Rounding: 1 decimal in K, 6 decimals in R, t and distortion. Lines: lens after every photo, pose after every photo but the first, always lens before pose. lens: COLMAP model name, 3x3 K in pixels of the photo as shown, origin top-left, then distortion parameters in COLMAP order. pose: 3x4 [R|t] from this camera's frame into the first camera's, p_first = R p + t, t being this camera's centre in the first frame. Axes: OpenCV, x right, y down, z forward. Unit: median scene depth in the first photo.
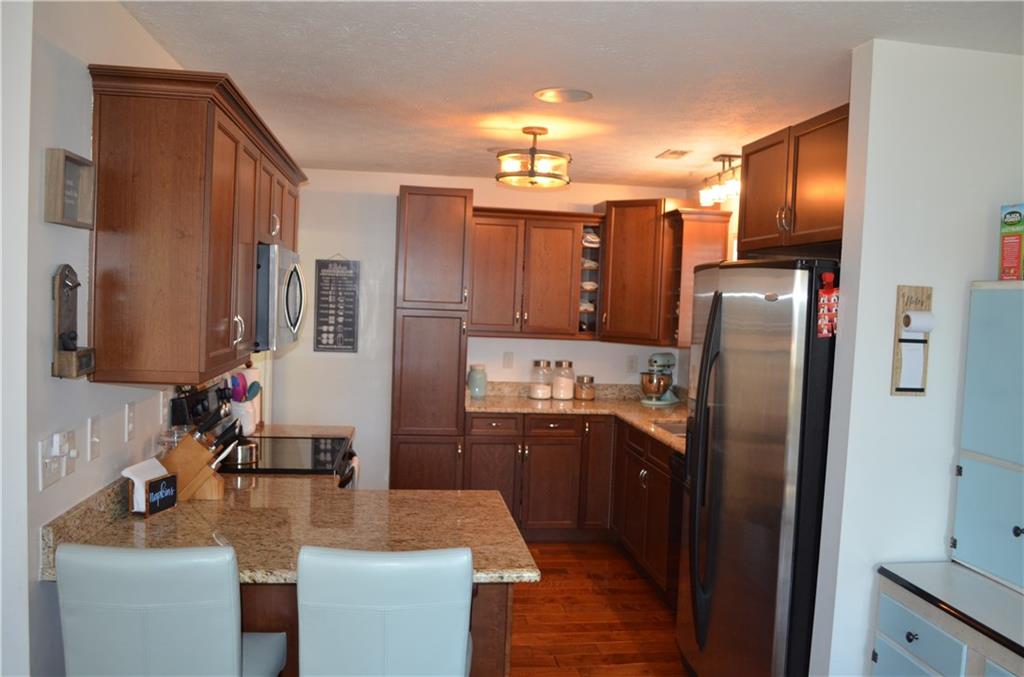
lens RADIAL K [[854.5, 0, 513.7], [0, 854.5, 342.2], [0, 0, 1]] dist [-0.076082, 0.000008]
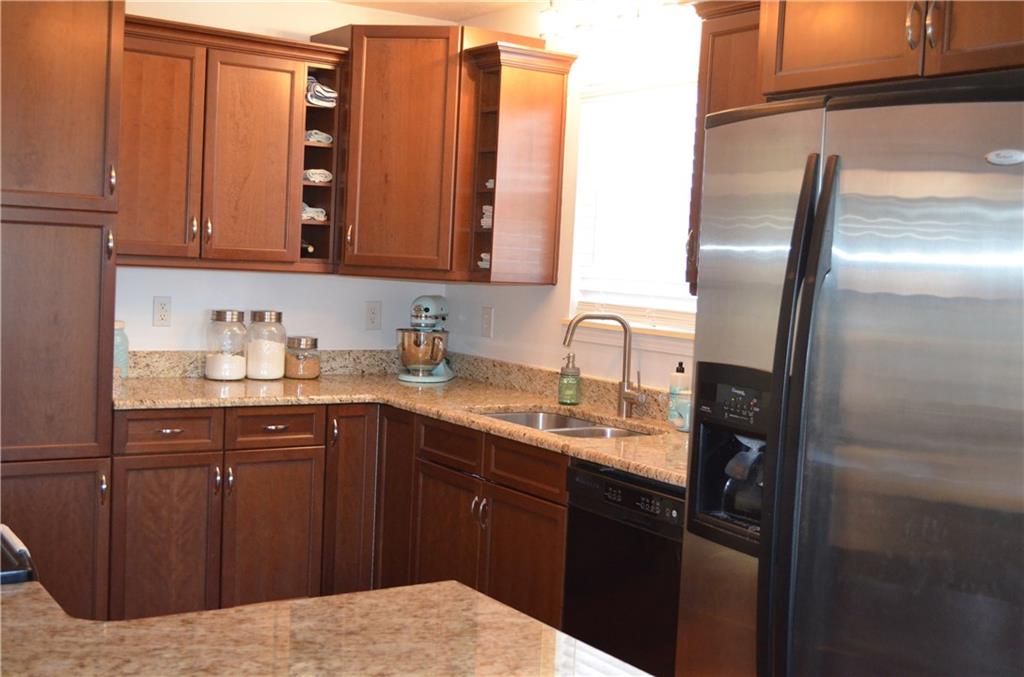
lens RADIAL K [[1190.4, 0, 512.0], [0, 1190.4, 338.5], [0, 0, 1]] dist [-0.039872, -0.020835]
pose [[0.901235, -0.023520, 0.432691, -0.137076], [0.009316, 0.999347, 0.034920, 0.014735], [-0.433230, -0.027440, 0.900866, 0.234982]]
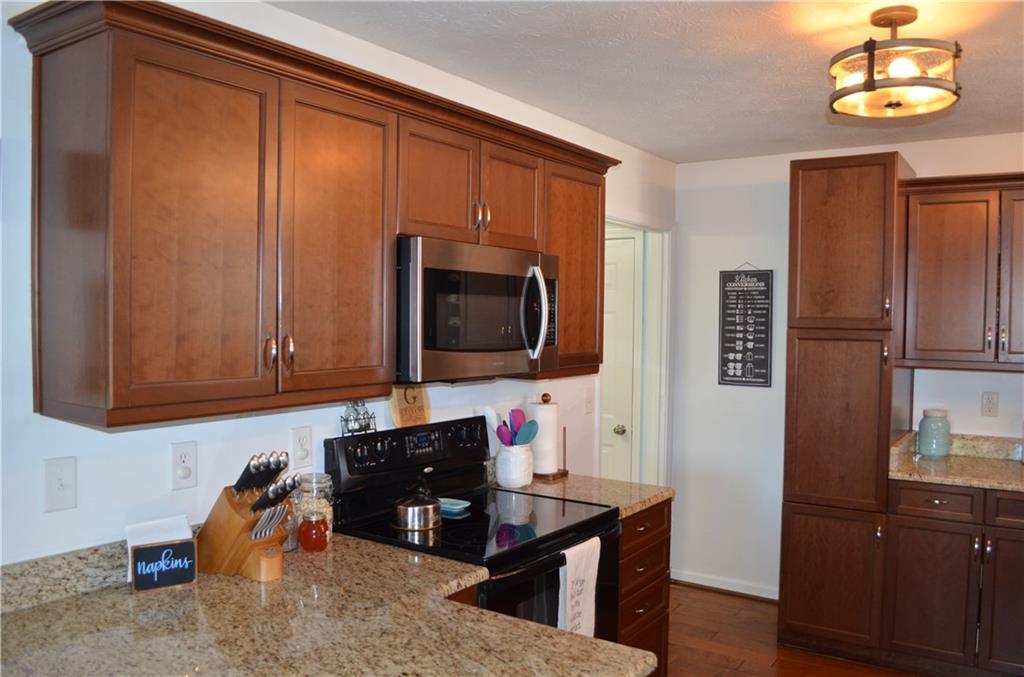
lens RADIAL K [[807.1, 0, 519.4], [0, 807.1, 348.3], [0, 0, 1]] dist [-0.075720, -0.001745]
pose [[0.742325, -0.004715, -0.670023, 0.137337], [-0.015935, 0.999568, -0.024688, -0.001739], [0.669851, 0.029003, 0.741929, 0.306136]]
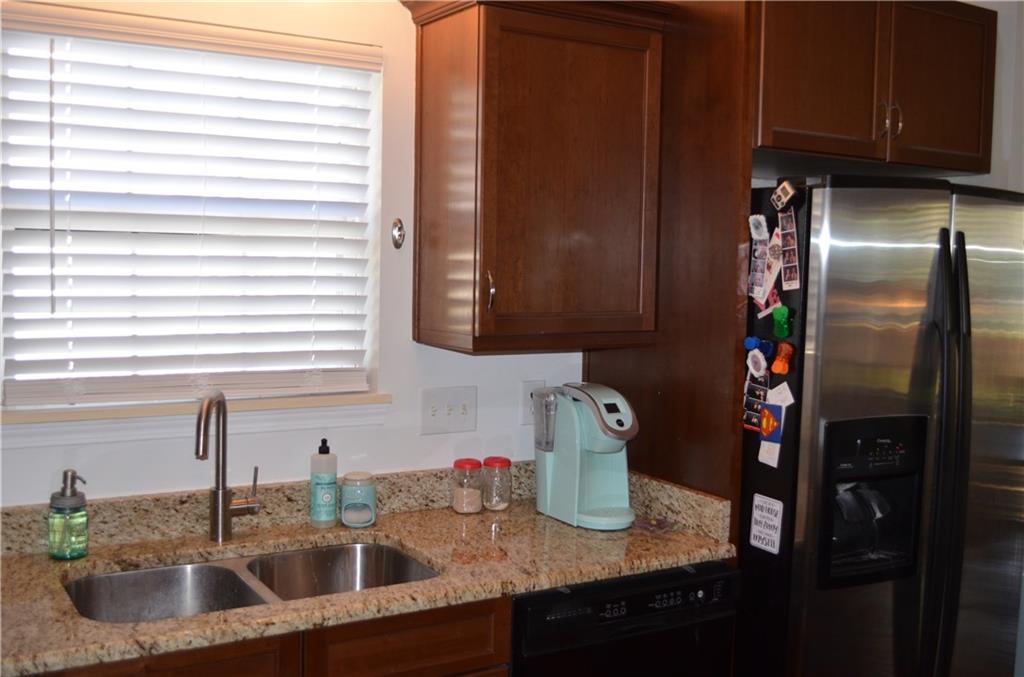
lens RADIAL K [[1062.1, 0, 510.1], [0, 1062.1, 342.8], [0, 0, 1]] dist [-0.062374, 0.009022]
pose [[-0.405164, -0.123270, 0.905896, -0.188630], [0.007858, 0.990362, 0.138279, -0.047443], [-0.914210, 0.063144, -0.400290, 0.891645]]
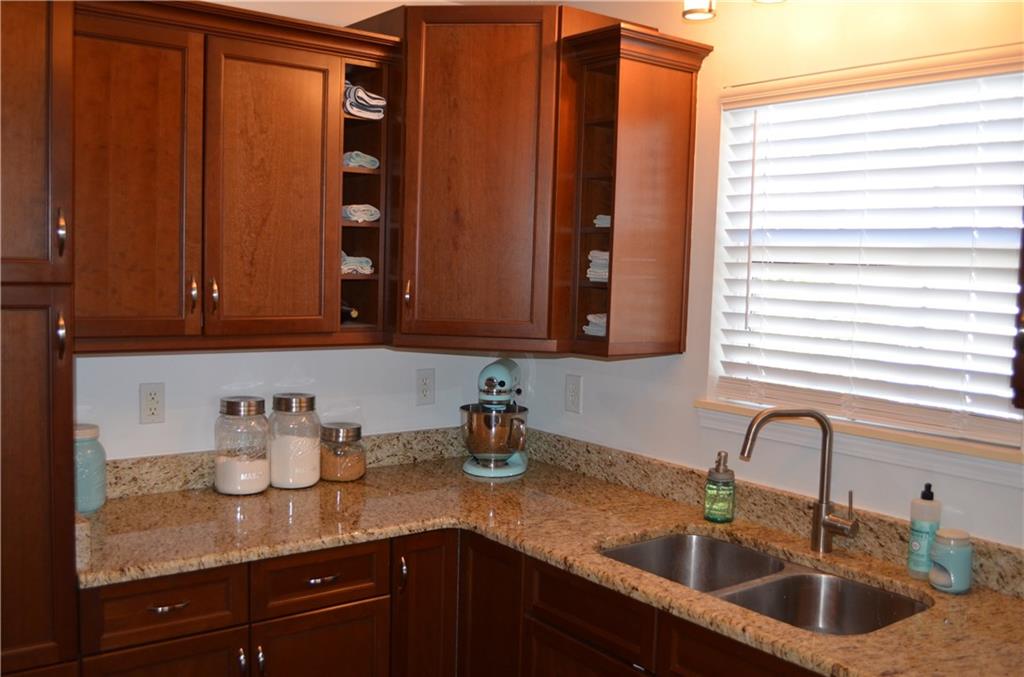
lens RADIAL K [[951.5, 0, 513.6], [0, 951.5, 343.3], [0, 0, 1]] dist [-0.071246, -0.004234]
pose [[0.868832, -0.054187, 0.492133, -0.076643], [0.031011, 0.997997, 0.055139, -0.026256], [-0.494135, -0.032645, 0.868772, 0.559782]]
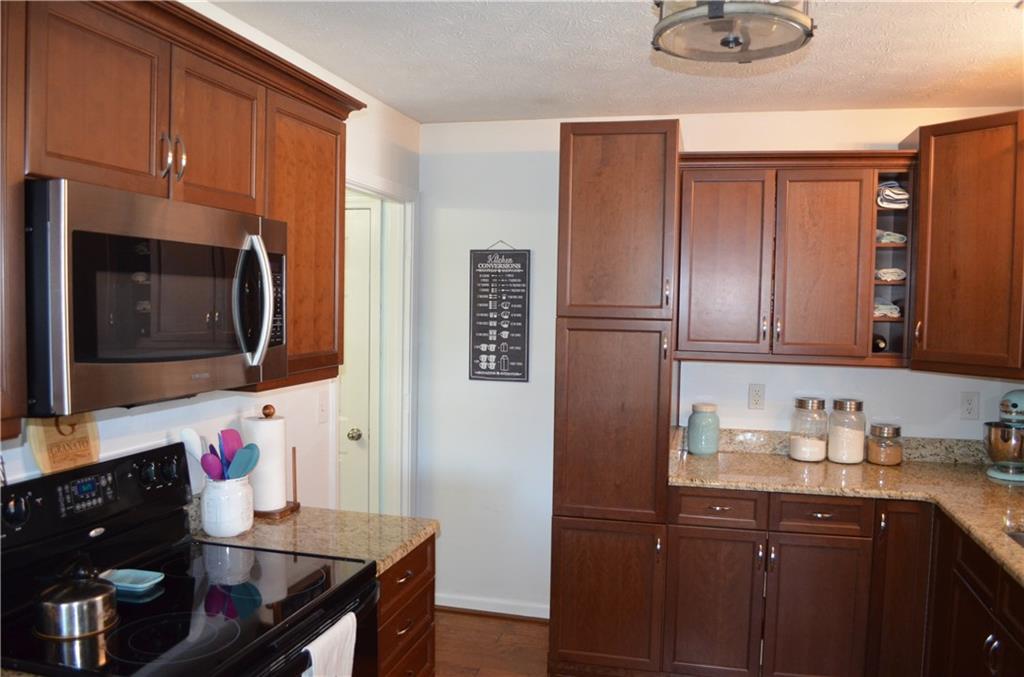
lens RADIAL K [[807.1, 0, 519.4], [0, 807.1, 348.3], [0, 0, 1]] dist [-0.075720, -0.001745]
pose [[0.927546, -0.000350, -0.373710, 0.055011], [-0.000694, 0.999996, -0.002657, -0.013665], [0.373709, 0.002724, 0.927542, 0.393997]]
